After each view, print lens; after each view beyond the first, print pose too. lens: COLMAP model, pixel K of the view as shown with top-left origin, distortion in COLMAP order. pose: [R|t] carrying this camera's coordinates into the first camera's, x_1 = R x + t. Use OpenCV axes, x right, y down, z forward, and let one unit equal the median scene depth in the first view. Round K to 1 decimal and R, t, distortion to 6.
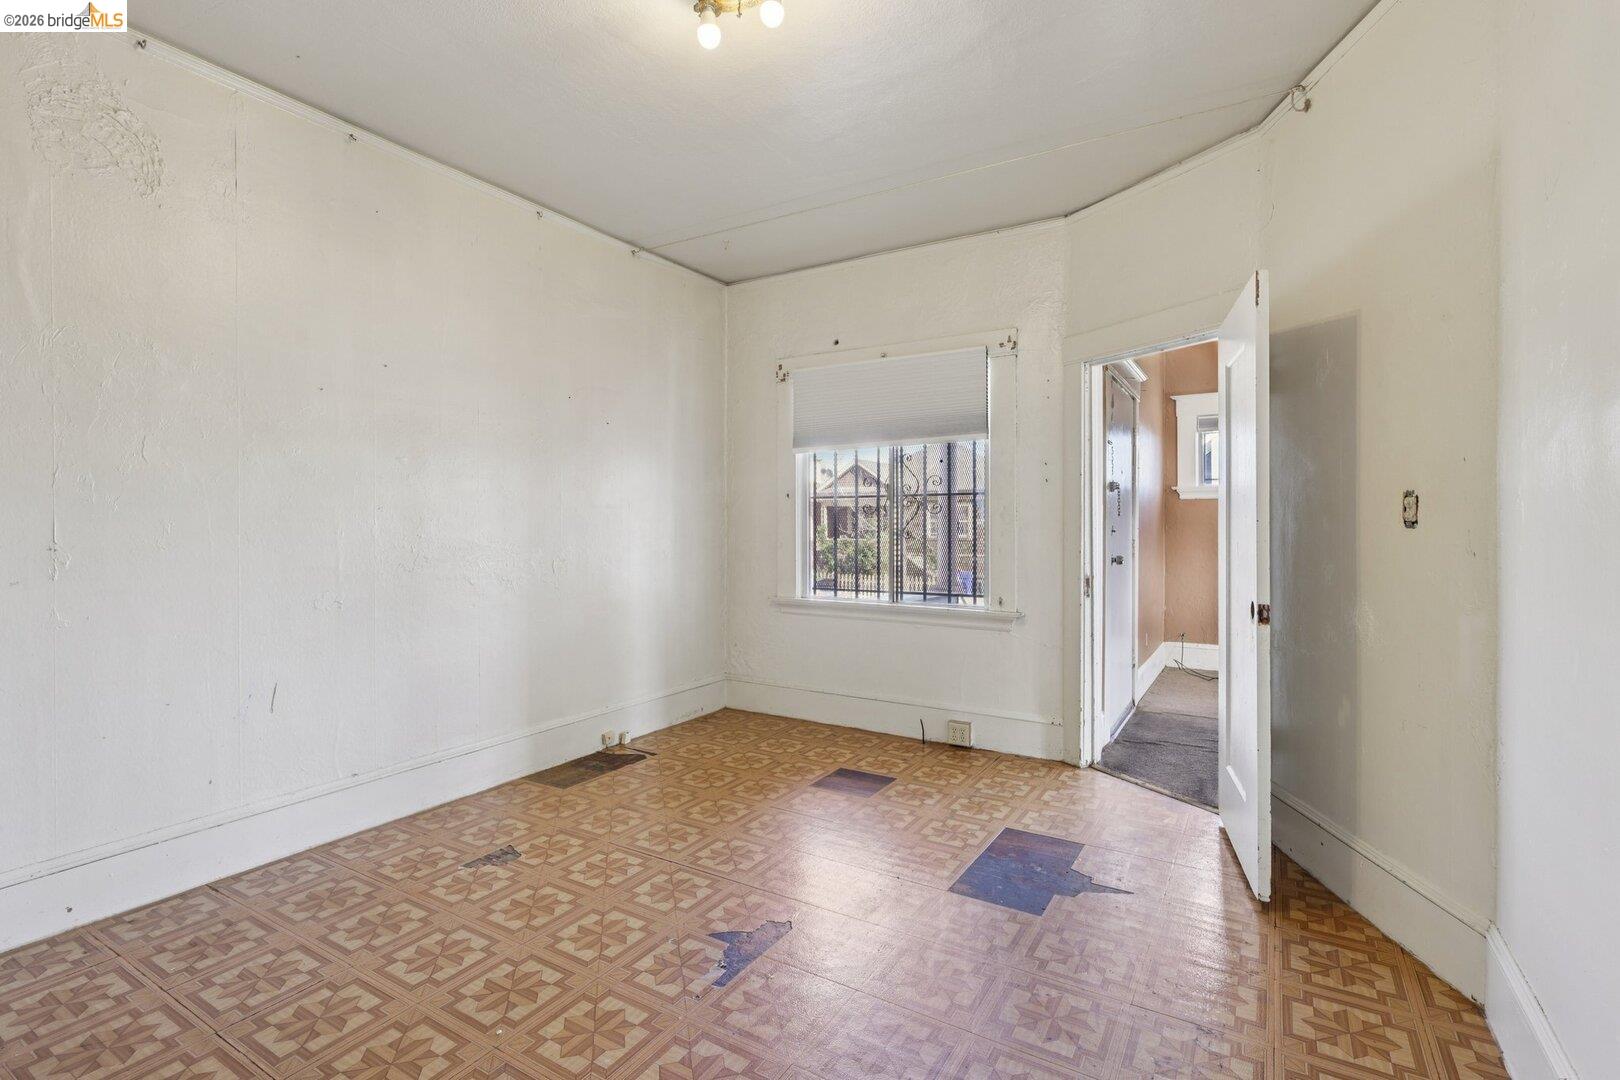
lens RADIAL K [[769.9, 0, 808.3], [0, 769.9, 530.0], [0, 0, 1]] dist [0.001270, 0.000526]
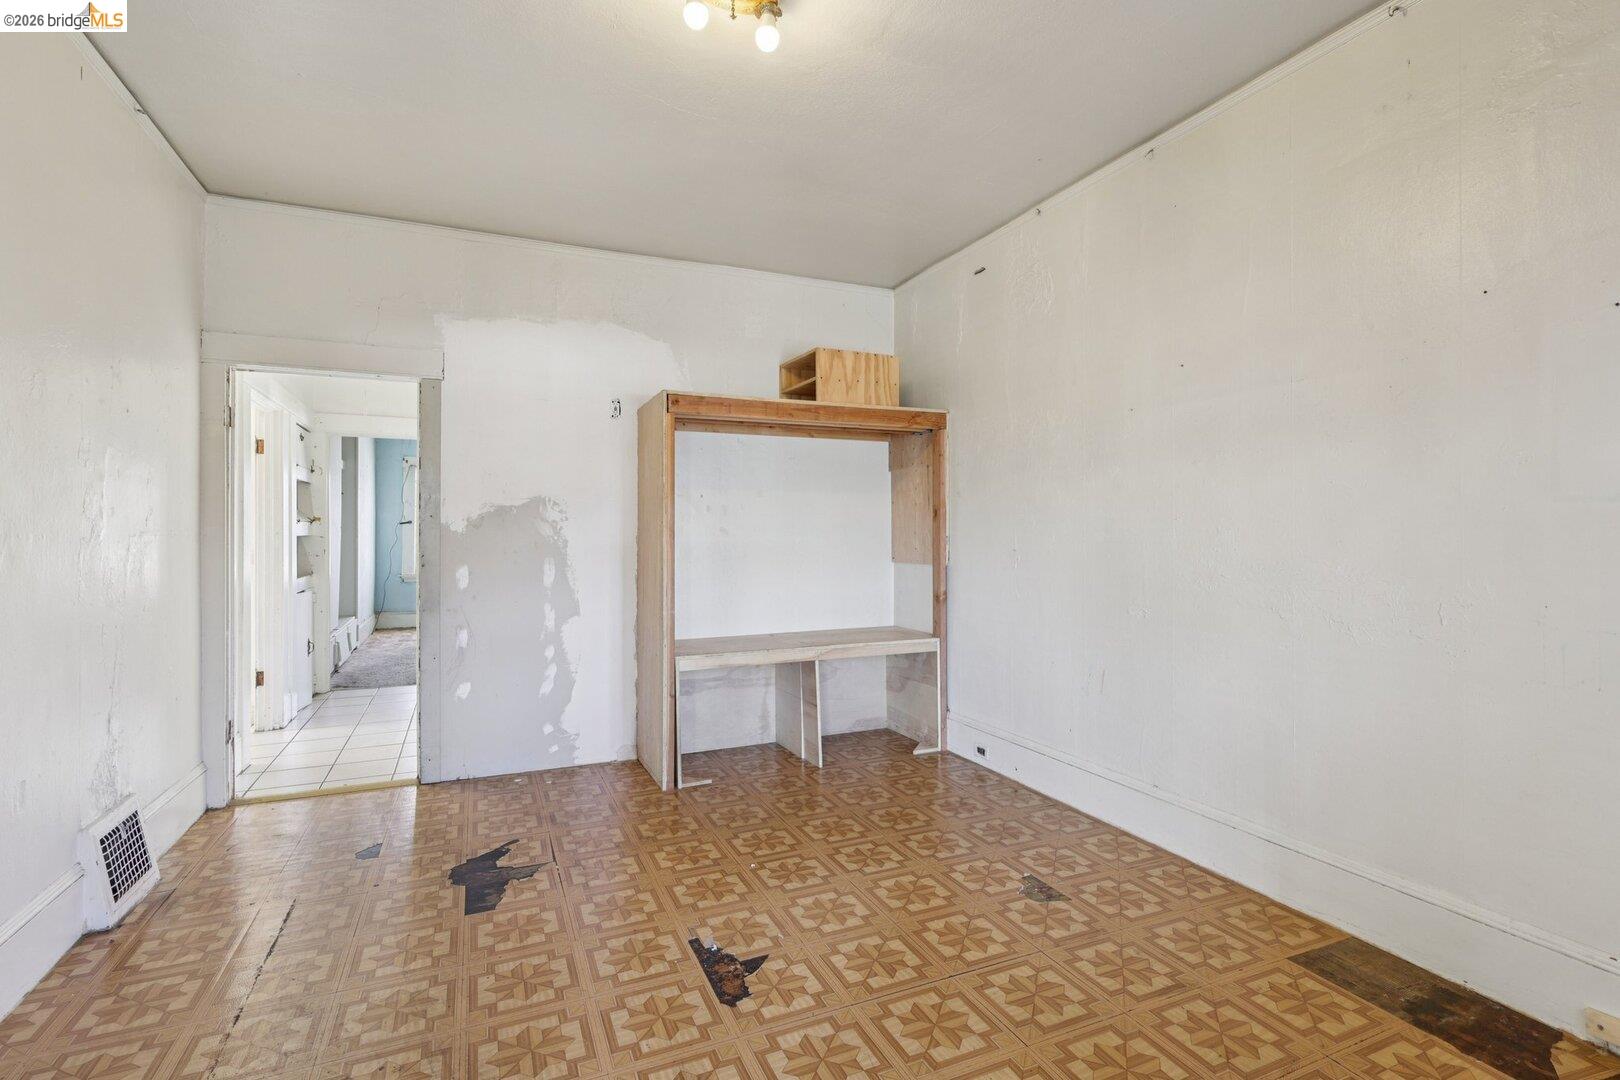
lens RADIAL K [[749.4, 0, 808.2], [0, 749.4, 535.3], [0, 0, 1]] dist [-0.003689, 0.001582]
pose [[-0.570301, 0.004408, -0.821424, 0.396672], [-0.002384, 0.999973, 0.007022, -0.011367], [0.821432, 0.005963, -0.570275, 1.006915]]
